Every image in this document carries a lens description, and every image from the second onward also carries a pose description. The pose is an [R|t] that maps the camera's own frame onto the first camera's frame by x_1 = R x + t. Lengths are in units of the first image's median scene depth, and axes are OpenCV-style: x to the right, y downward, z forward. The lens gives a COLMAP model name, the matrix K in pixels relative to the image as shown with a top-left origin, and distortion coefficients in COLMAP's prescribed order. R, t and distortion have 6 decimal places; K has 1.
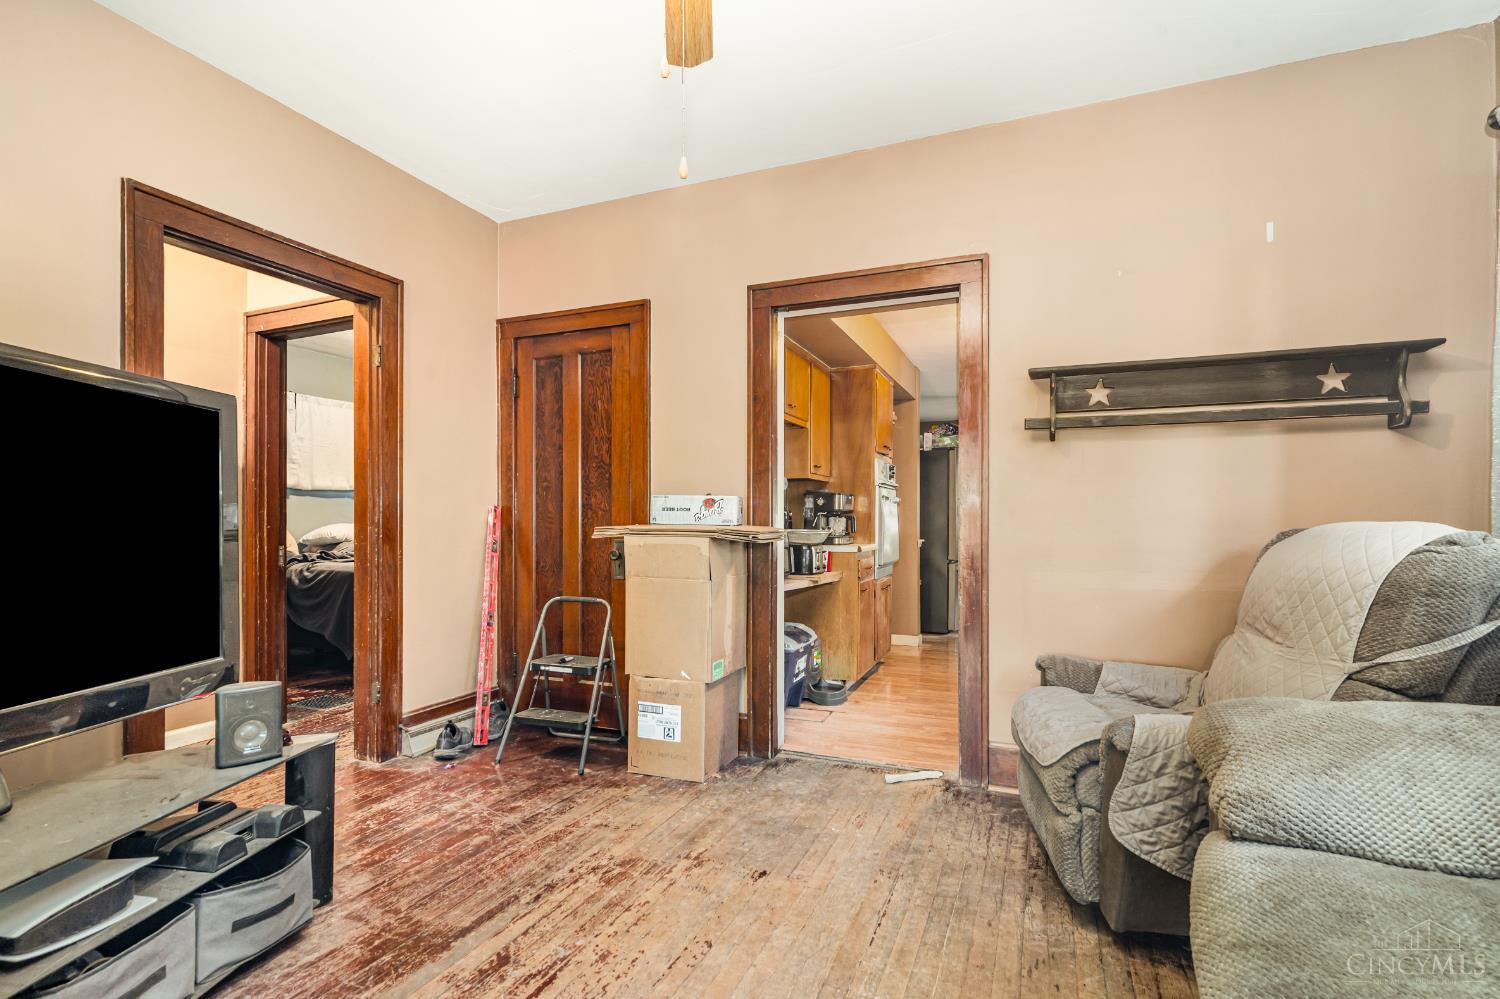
lens RADIAL K [[716.4, 0, 750.0], [0, 716.4, 499.5], [0, 0, 1]] dist [-0.002592, -0.000863]
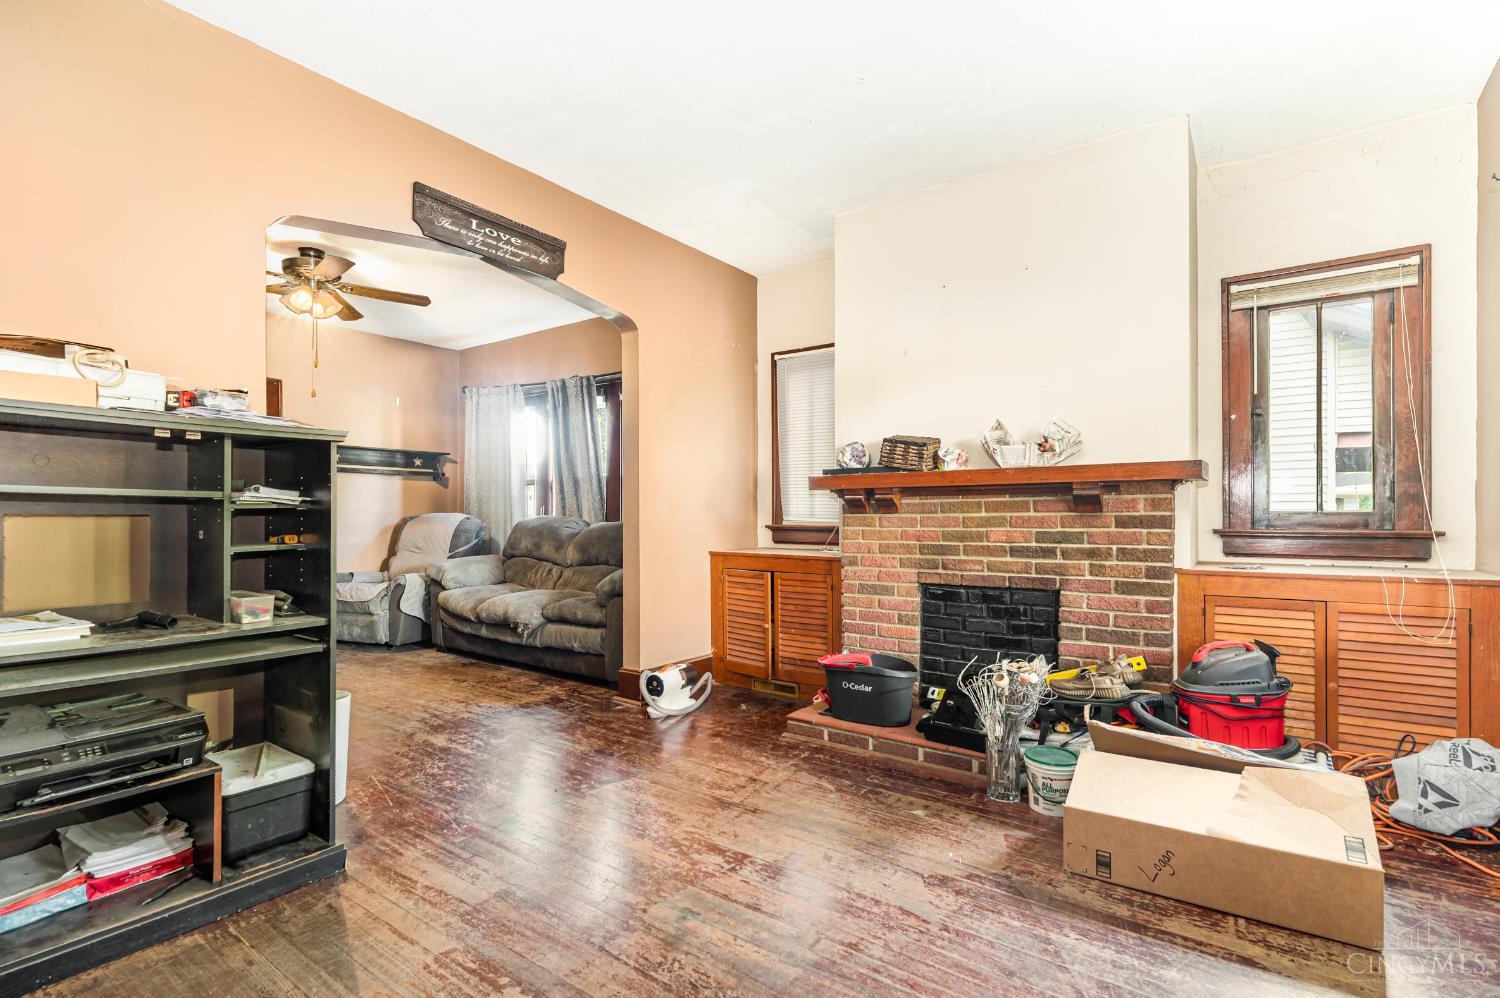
lens RADIAL K [[716.4, 0, 750.0], [0, 716.4, 499.0], [0, 0, 1]] dist [-0.002592, -0.000863]
pose [[0.231451, 0.009751, 0.972798, -2.207806], [-0.022363, 0.999739, -0.004700, -0.057100], [-0.972589, -0.020667, 0.231609, -1.235732]]
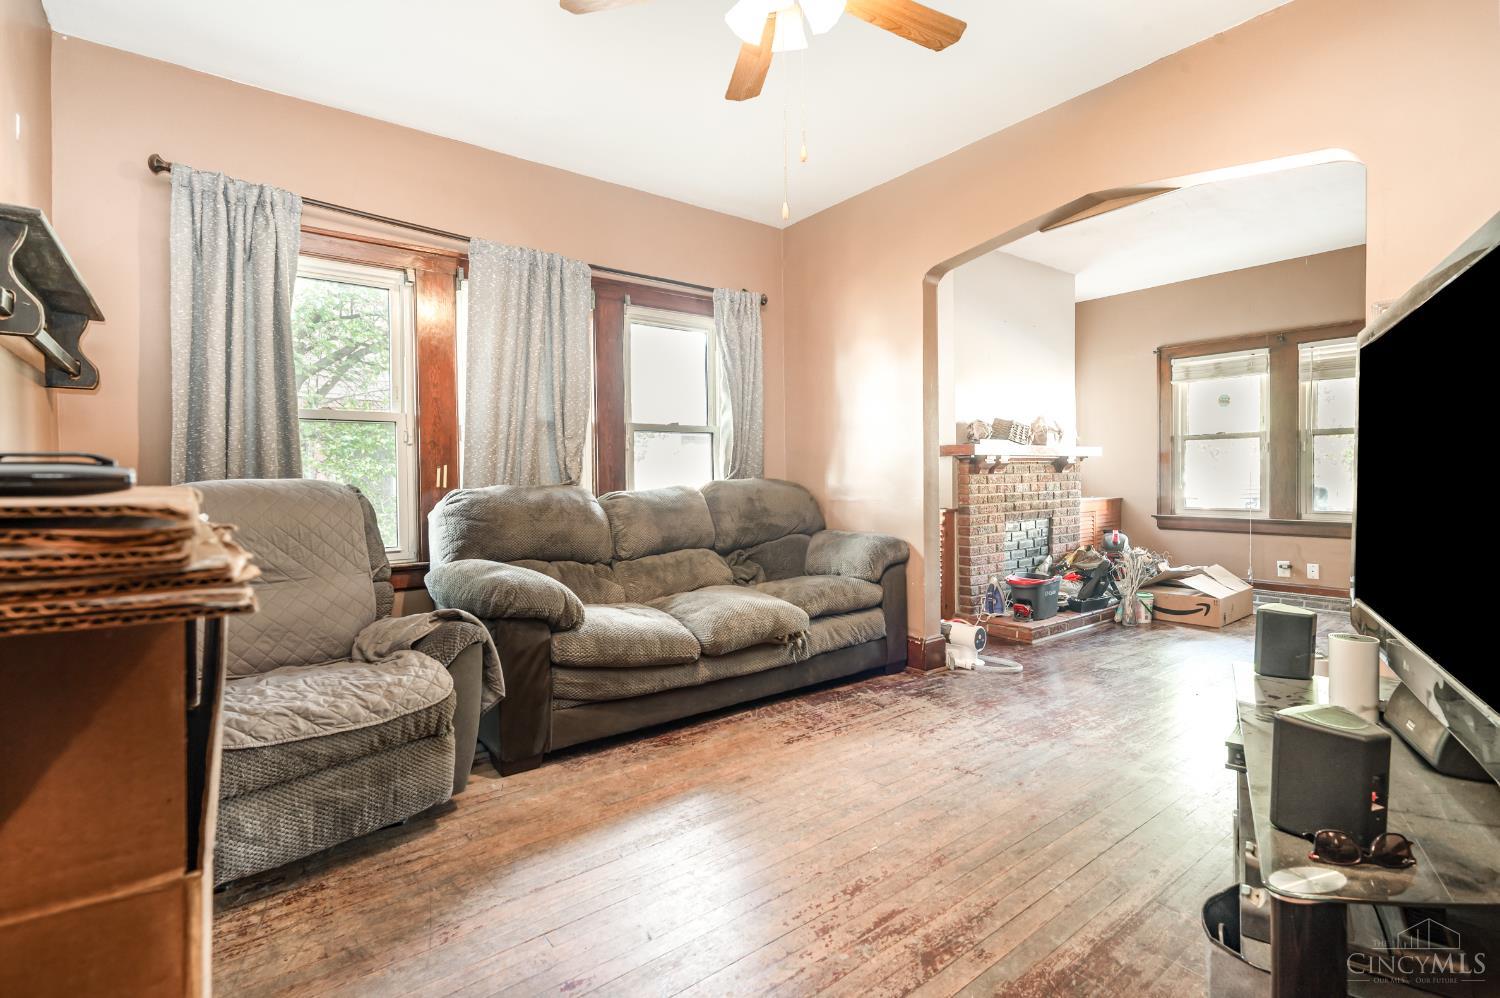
lens RADIAL K [[716.4, 0, 750.0], [0, 716.4, 499.0], [0, 0, 1]] dist [-0.002592, -0.000863]
pose [[-0.876464, -0.004846, 0.481442, -0.582689], [-0.004268, 0.999988, 0.002297, 0.062834], [-0.481448, -0.000041, -0.876475, 1.911766]]
